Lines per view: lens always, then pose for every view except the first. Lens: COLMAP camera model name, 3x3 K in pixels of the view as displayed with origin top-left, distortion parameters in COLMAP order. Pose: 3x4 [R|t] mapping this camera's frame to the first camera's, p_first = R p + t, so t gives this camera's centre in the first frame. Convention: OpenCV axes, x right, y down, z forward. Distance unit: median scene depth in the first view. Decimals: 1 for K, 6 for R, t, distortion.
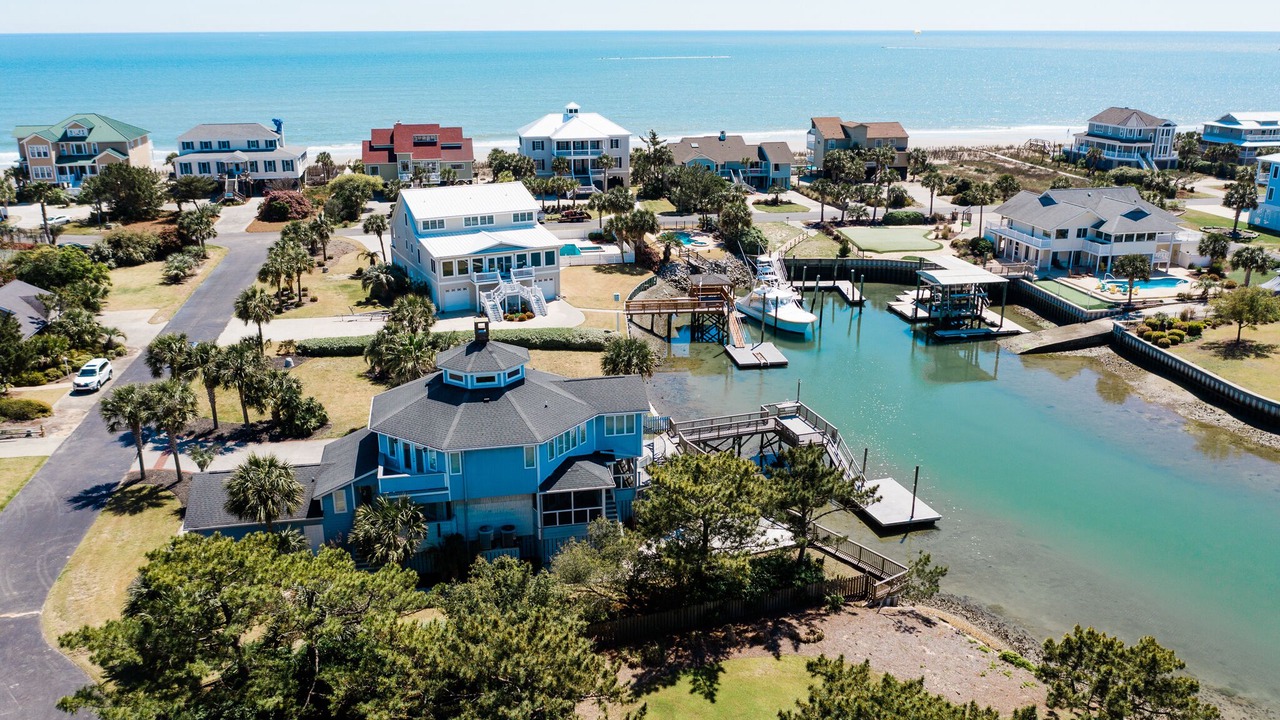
lens RADIAL K [[965.3, 0, 640.0], [0, 965.3, 360.0], [0, 0, 1]] dist [0.001112, 0.000198]
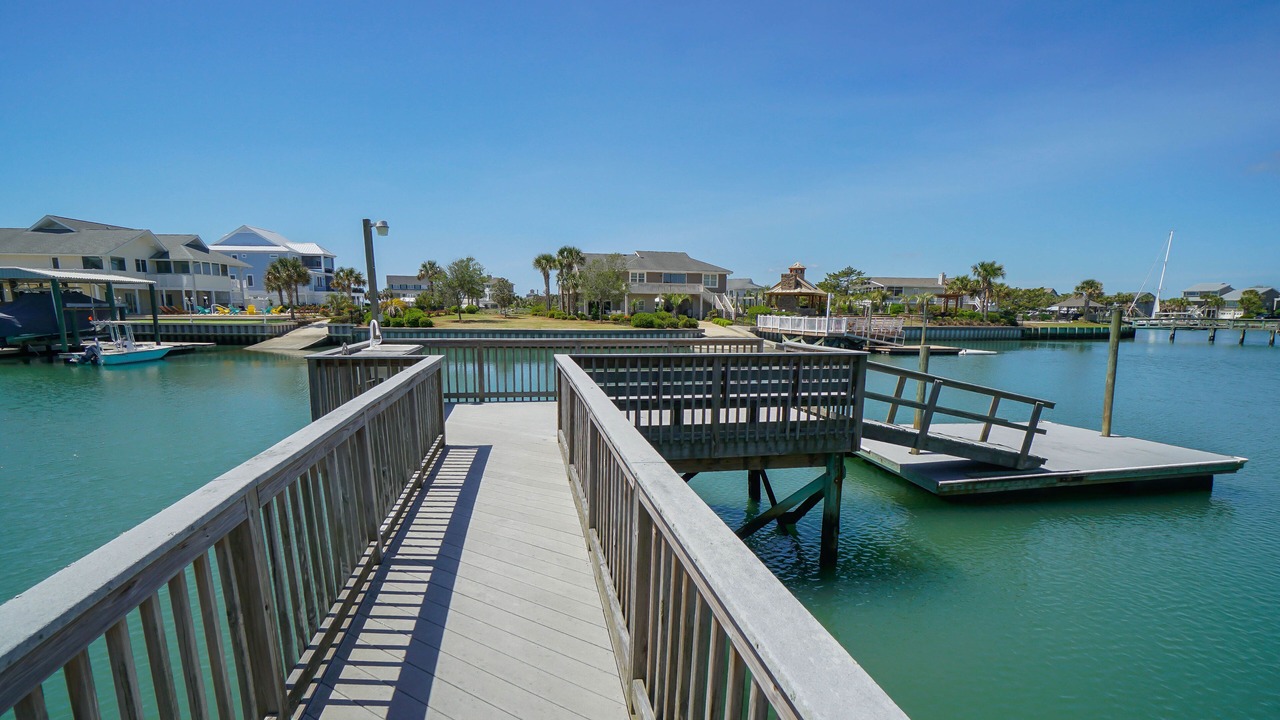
lens RADIAL K [[598.8, 0, 628.5], [0, 598.8, 410.8], [0, 0, 1]] dist [-0.004250, 0.000686]
pose [[0.139567, -0.162927, 0.976717, 0.037165], [0.298050, 0.947540, 0.115470, 0.035801], [-0.944292, 0.274994, 0.180806, 0.588551]]
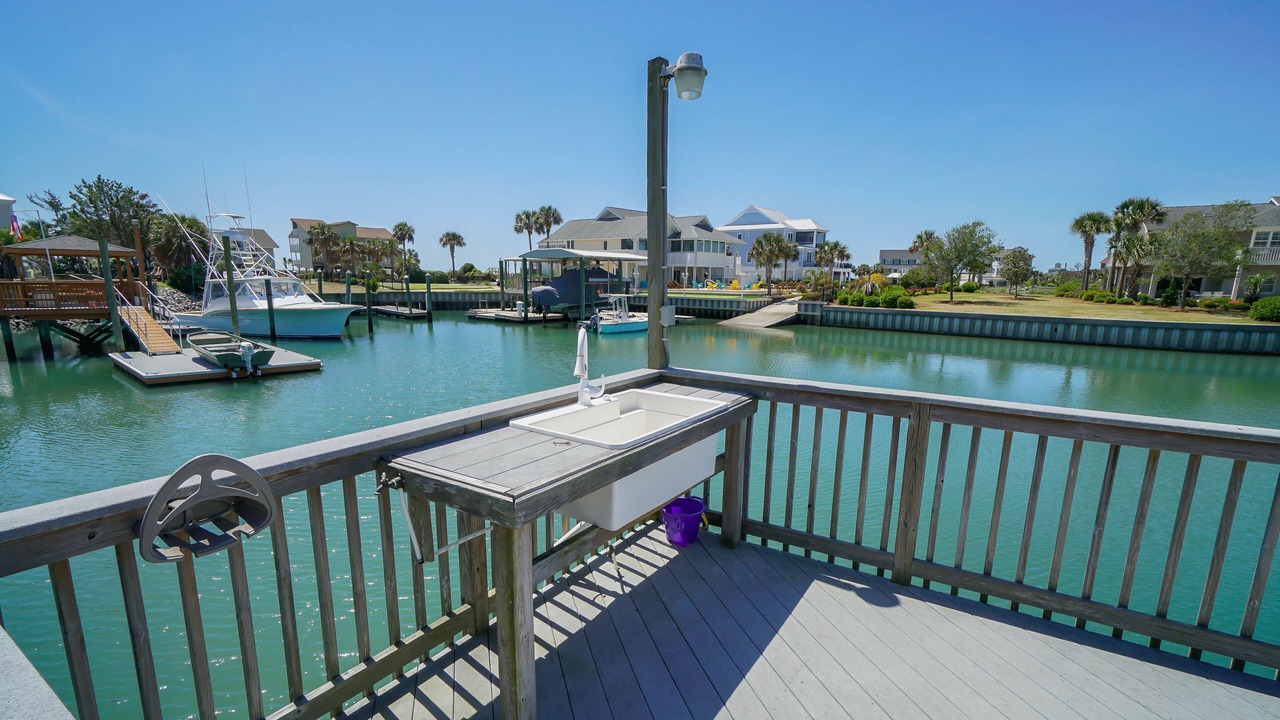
lens RADIAL K [[609.2, 0, 632.4], [0, 609.2, 411.0], [0, 0, 1]] dist [-0.004328, 0.000396]
pose [[0.779641, -0.118714, 0.614871, 0.083997], [0.177345, 0.983527, -0.034979, 0.029998], [-0.600590, 0.136316, 0.787852, 0.604841]]
